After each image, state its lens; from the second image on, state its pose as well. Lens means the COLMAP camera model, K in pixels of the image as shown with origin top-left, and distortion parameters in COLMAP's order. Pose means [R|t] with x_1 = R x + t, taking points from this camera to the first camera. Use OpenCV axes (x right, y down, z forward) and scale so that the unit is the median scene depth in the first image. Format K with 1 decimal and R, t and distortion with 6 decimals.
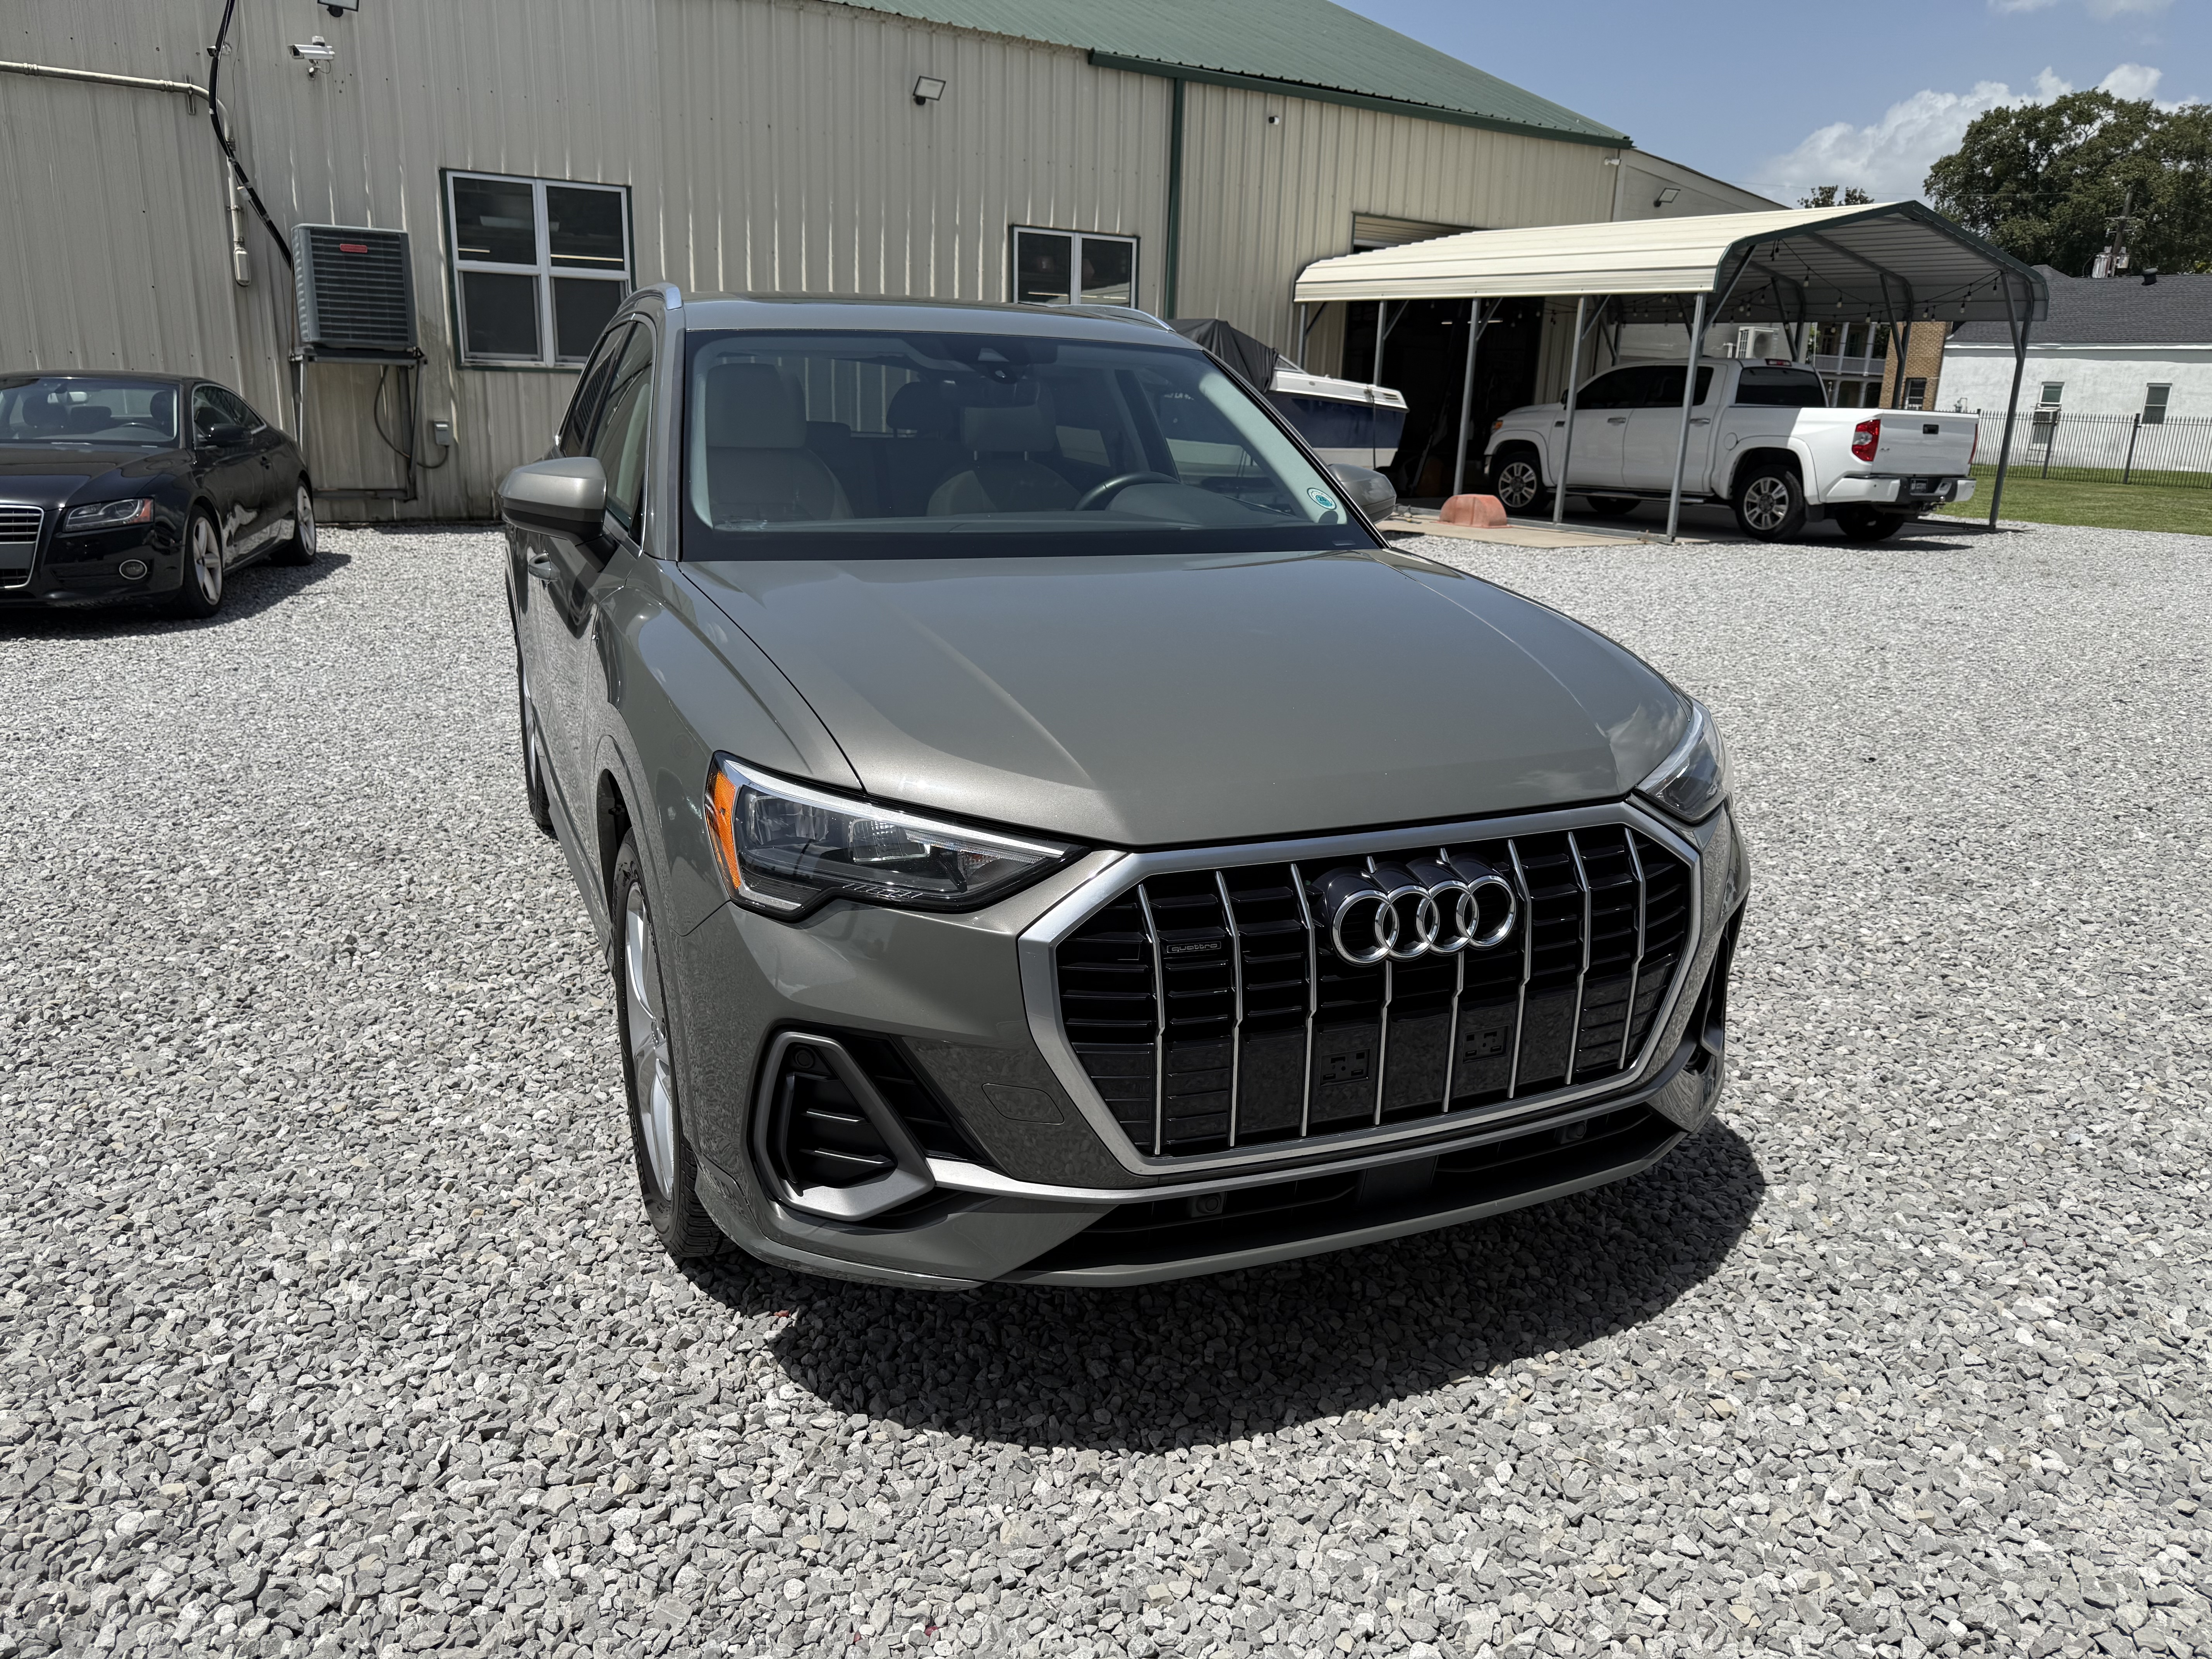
lens RADIAL K [[1569.7, 0, 1116.2], [0, 1569.7, 831.6], [0, 0, 1]] dist [0.012677, -0.022210]
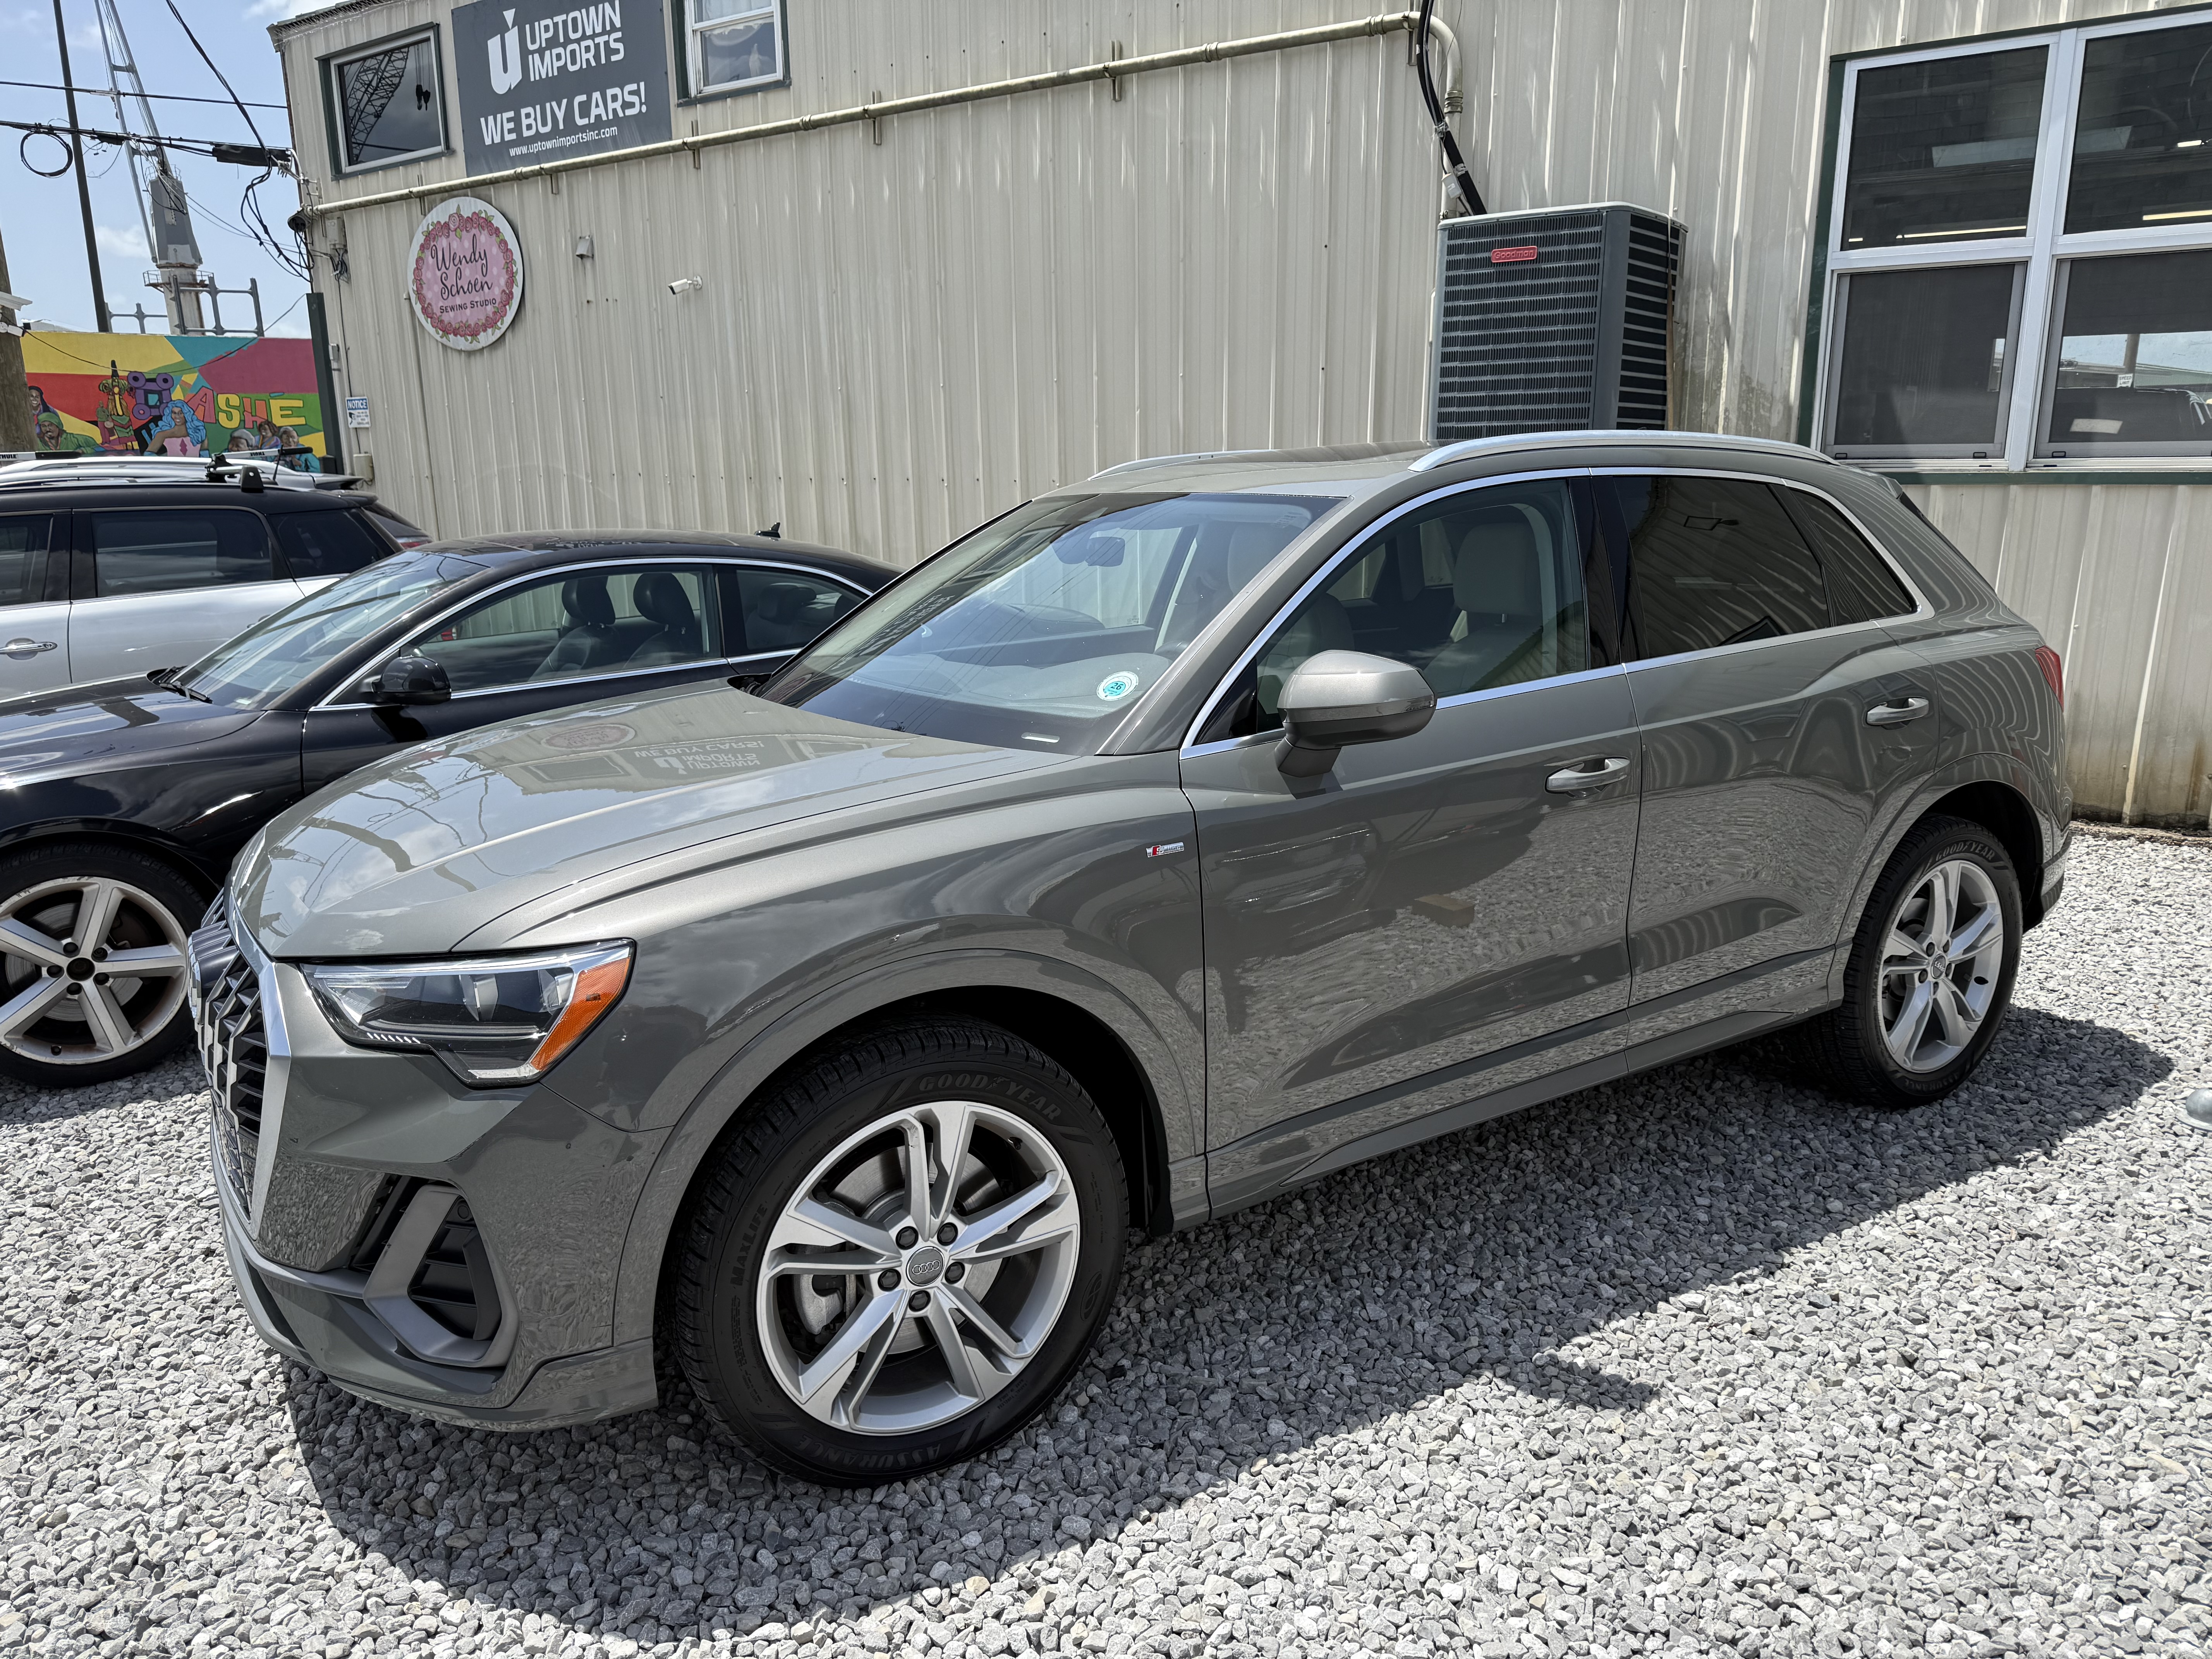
lens RADIAL K [[1569.7, 0, 1102.2], [0, 1569.7, 840.6], [0, 0, 1]] dist [0.012677, -0.022210]
pose [[0.351729, 0.188323, -0.916963, -0.035621], [-0.229506, 0.967007, 0.110567, -0.197377], [0.907532, 0.171559, 0.383346, 0.658542]]
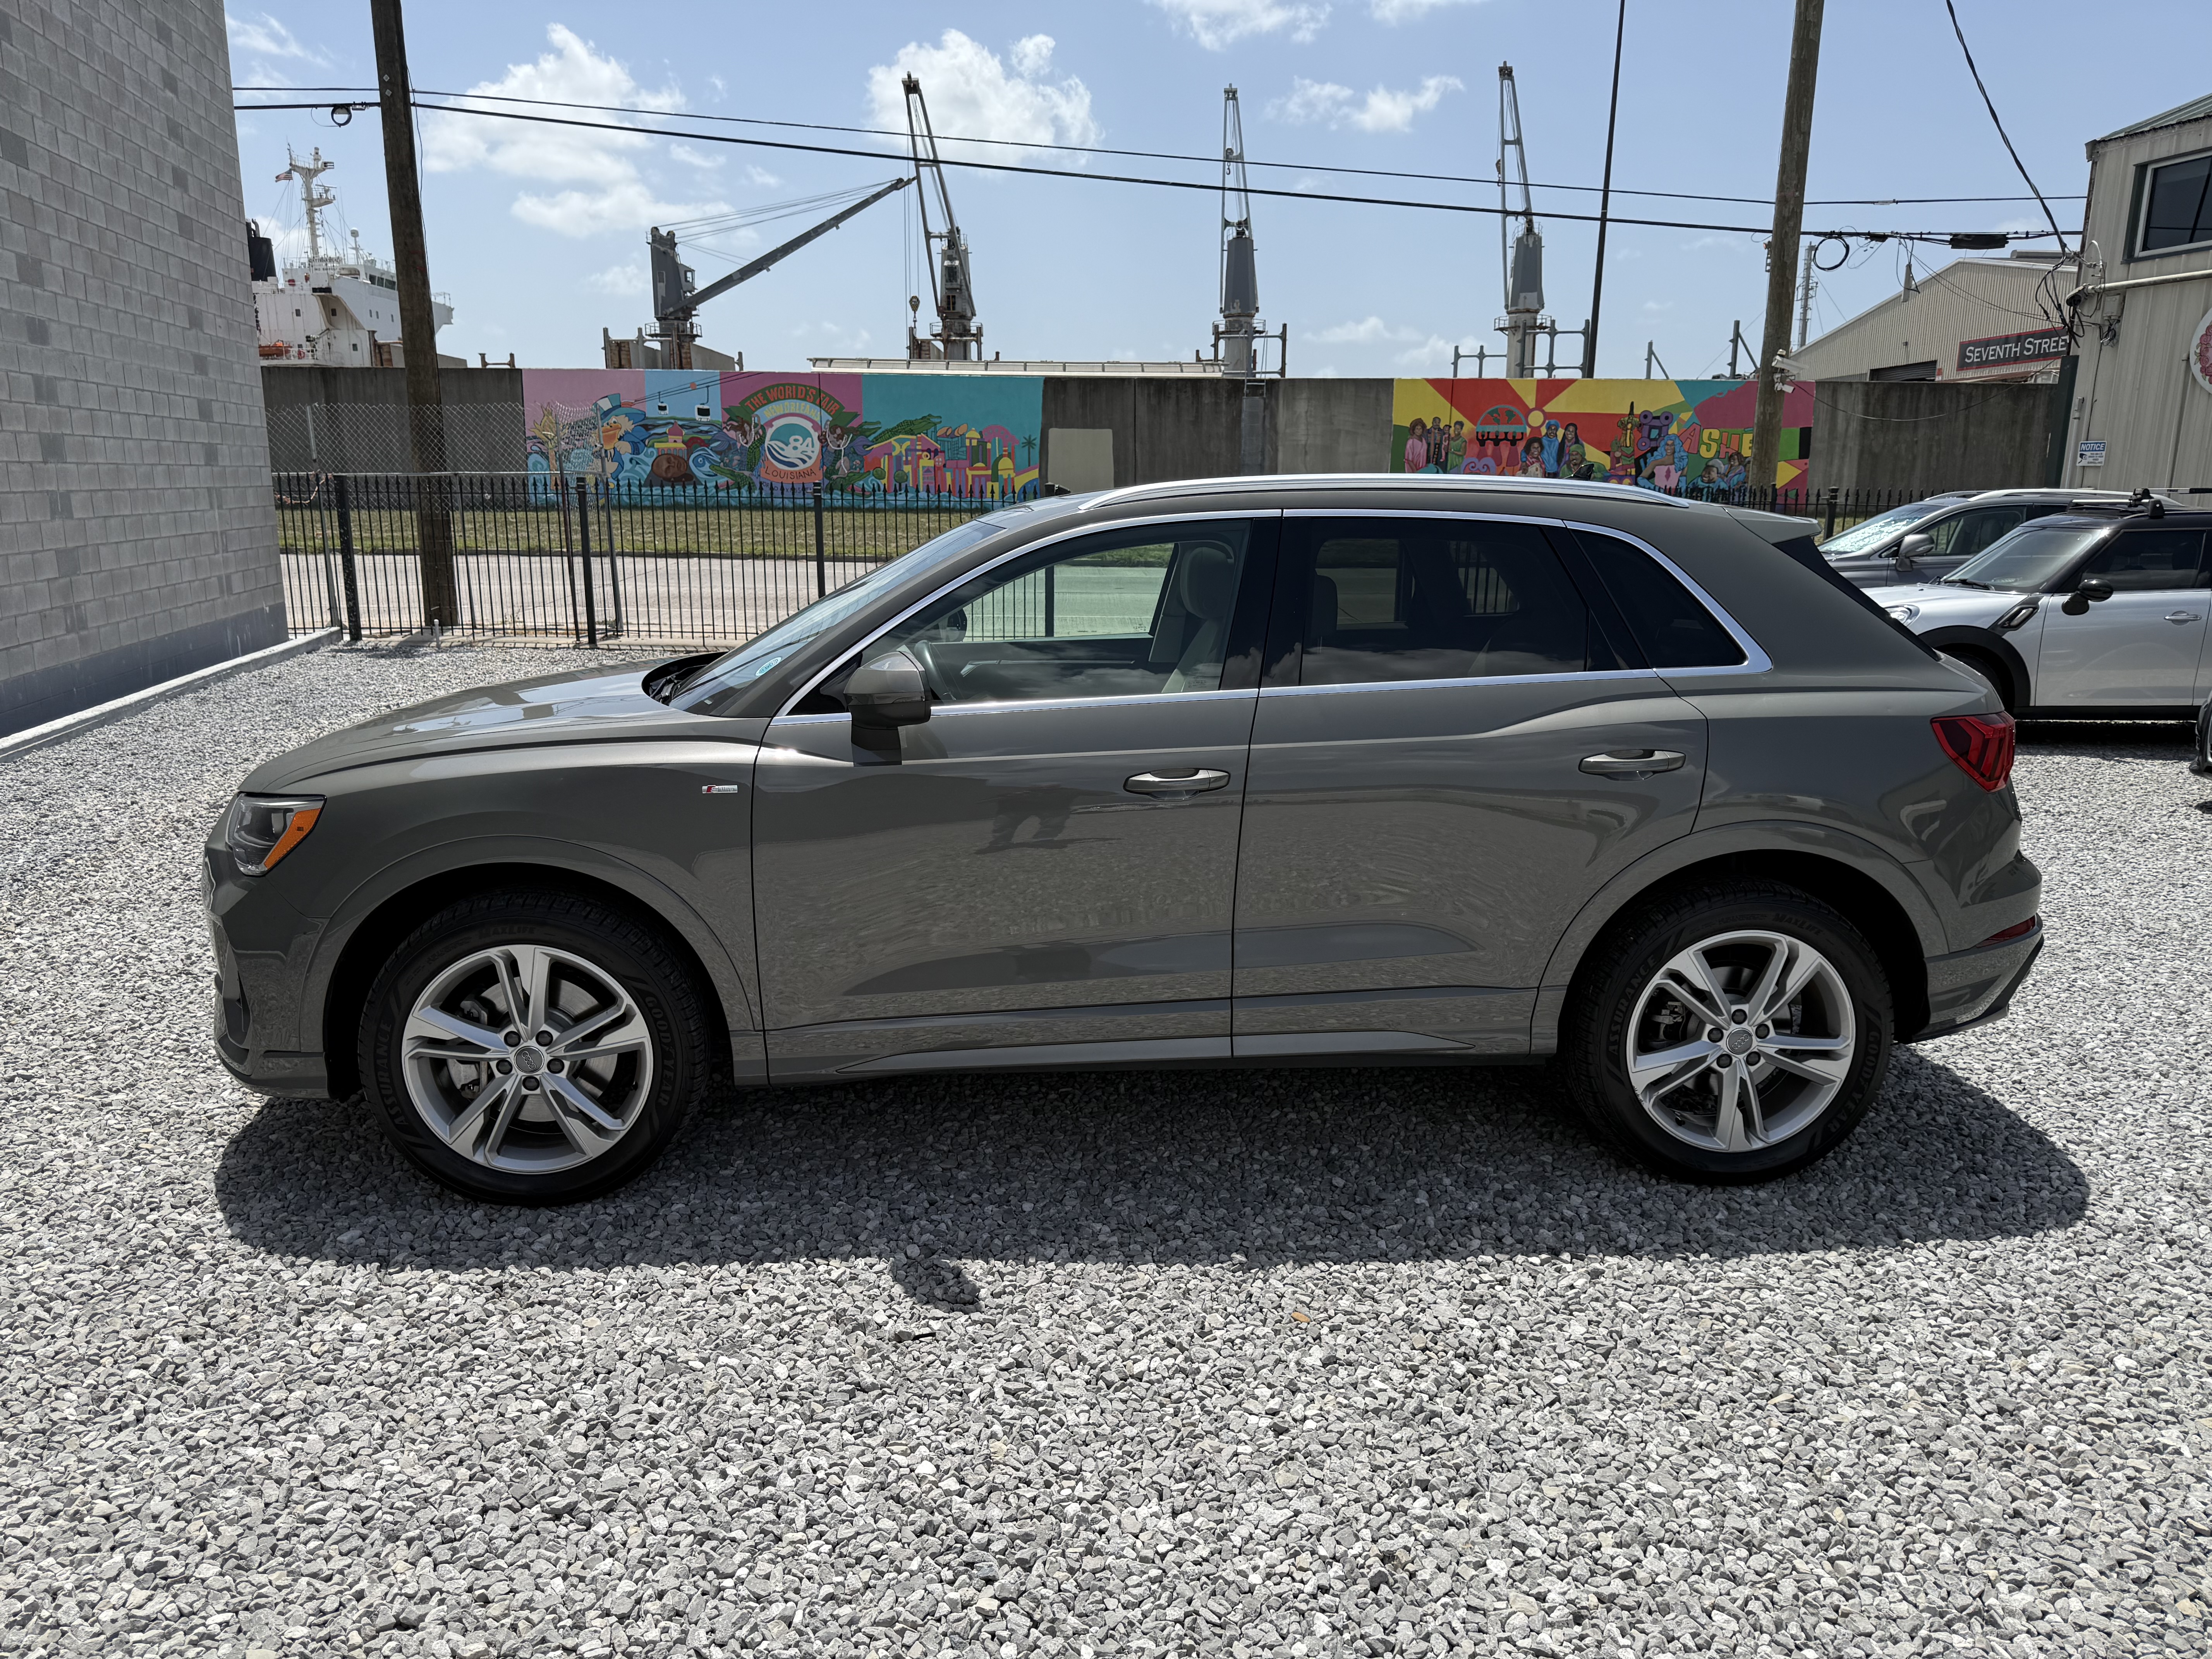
lens RADIAL K [[1569.7, 0, 1100.6], [0, 1569.7, 843.6], [0, 0, 1]] dist [0.012677, -0.022210]
pose [[-0.353644, 0.175156, -0.918834, 0.235283], [-0.272954, 0.920232, 0.280479, -0.103764], [0.894669, 0.349989, -0.277625, 0.347014]]
